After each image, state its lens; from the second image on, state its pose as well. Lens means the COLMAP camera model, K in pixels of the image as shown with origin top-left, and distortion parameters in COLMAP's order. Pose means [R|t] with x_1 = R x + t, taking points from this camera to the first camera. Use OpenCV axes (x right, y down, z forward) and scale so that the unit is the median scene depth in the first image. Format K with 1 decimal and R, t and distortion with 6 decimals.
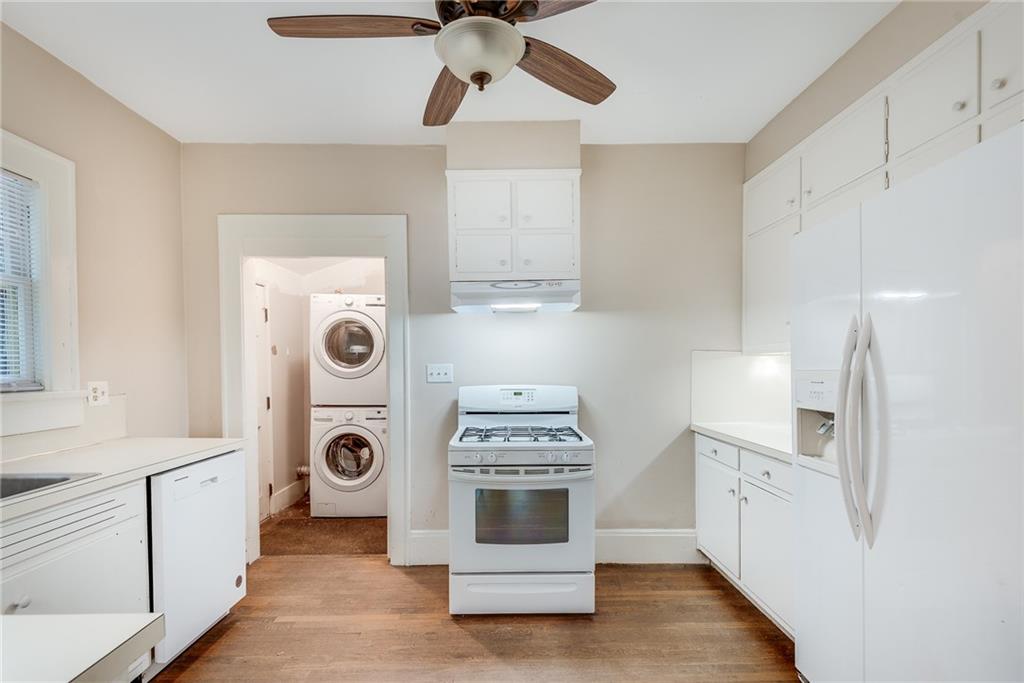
lens RADIAL K [[479.1, 0, 515.2], [0, 479.1, 369.7], [0, 0, 1]] dist [0.041277, -0.003158]
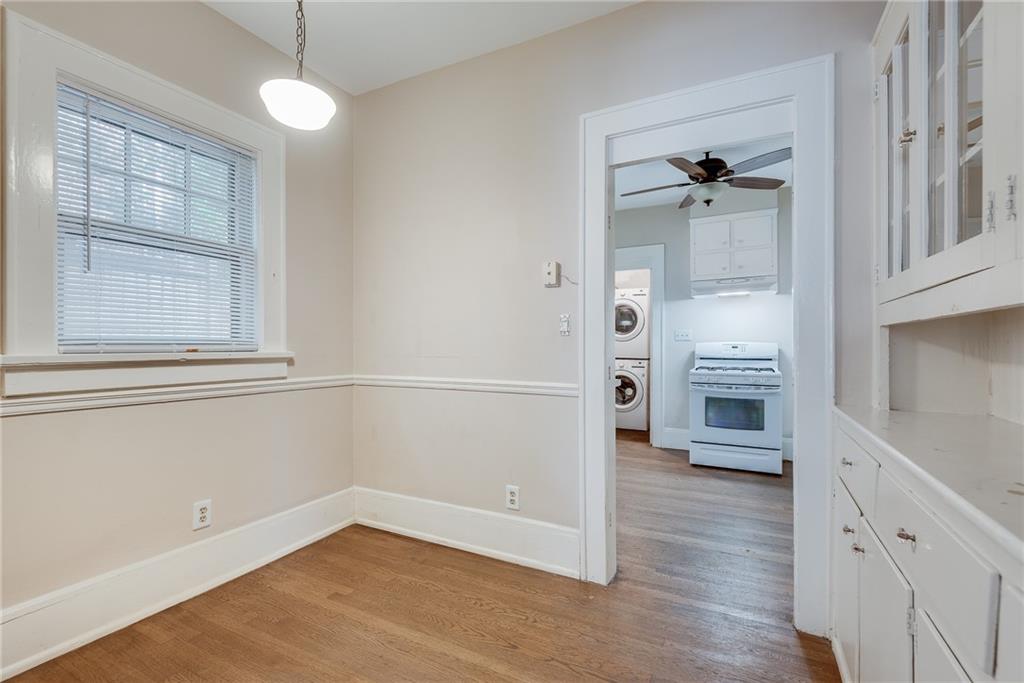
lens RADIAL K [[479.1, 0, 507.5], [0, 479.1, 345.3], [0, 0, 1]] dist [0.041277, -0.003158]
pose [[0.883637, 0.005729, -0.468138, 0.093381], [-0.010063, 0.999927, -0.006758, 0.063854], [0.468065, 0.010682, 0.883629, -0.815348]]
